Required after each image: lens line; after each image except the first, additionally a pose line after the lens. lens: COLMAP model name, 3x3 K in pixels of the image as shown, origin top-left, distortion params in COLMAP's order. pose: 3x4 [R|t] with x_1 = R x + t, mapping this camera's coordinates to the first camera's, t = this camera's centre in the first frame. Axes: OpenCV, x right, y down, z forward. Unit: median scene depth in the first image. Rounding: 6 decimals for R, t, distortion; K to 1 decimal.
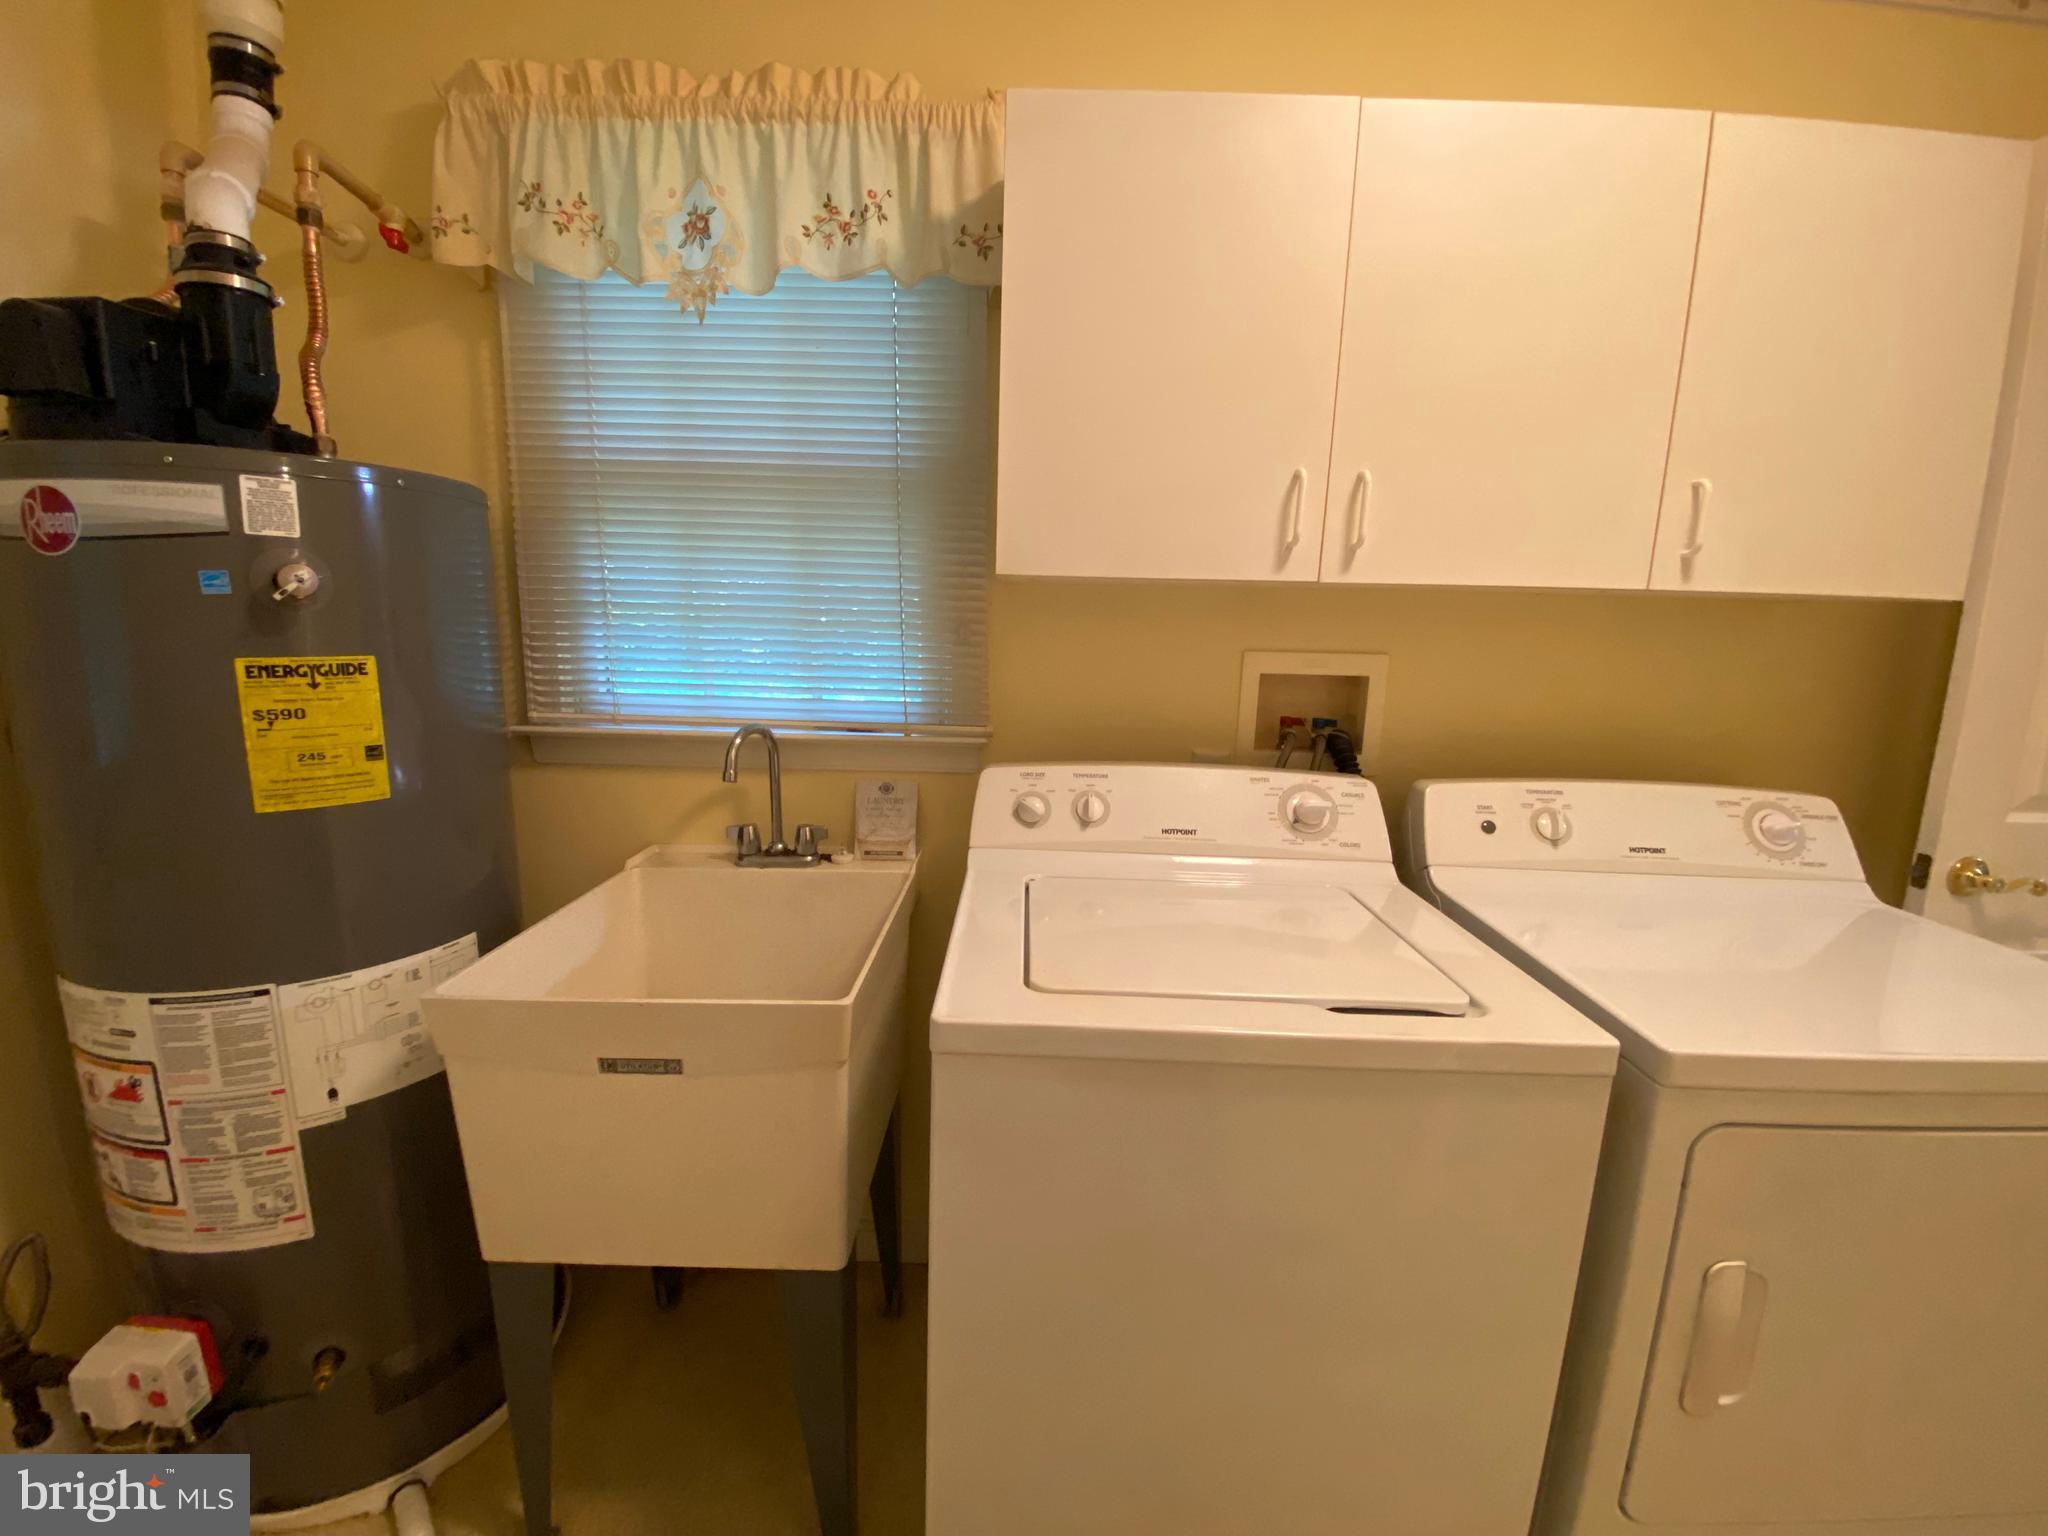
lens RADIAL K [[824.0, 0, 1024.0], [0, 824.0, 768.0], [0, 0, 1]] dist [0.039582, -0.029318]
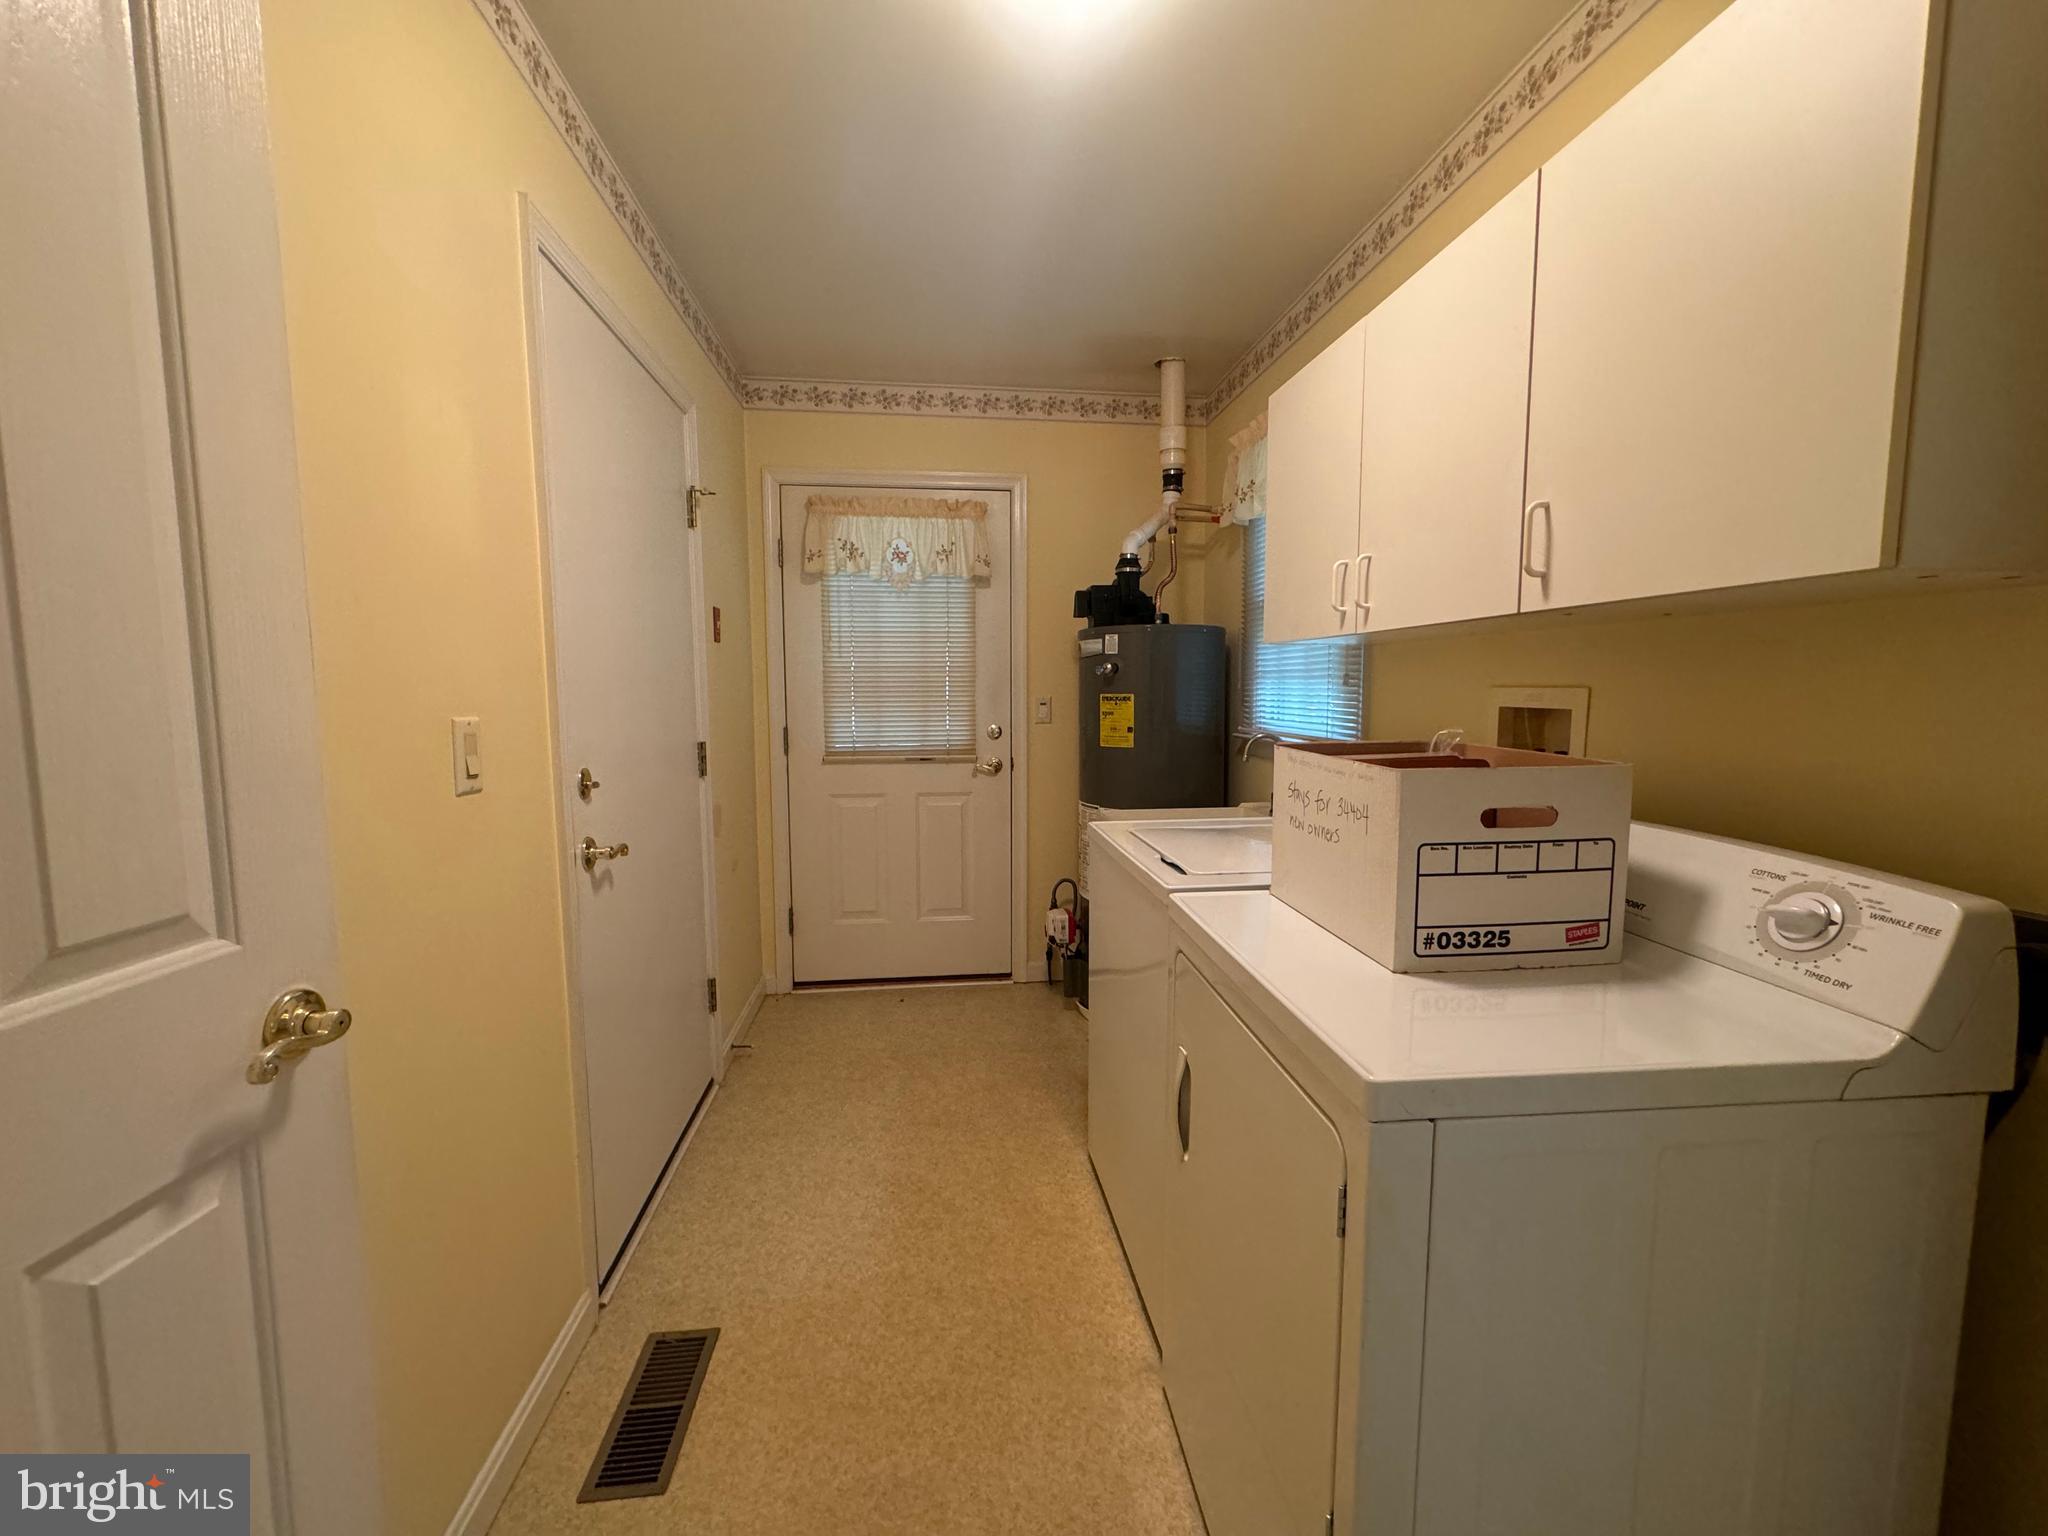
lens RADIAL K [[829.7, 0, 1024.0], [0, 829.7, 768.0], [0, 0, 1]] dist [0.001319, 0.000194]
pose [[0.128709, 0.070010, -0.989208, 1.859667], [-0.173985, 0.983627, 0.046977, 0.037366], [0.976301, 0.166061, 0.138783, 0.313693]]
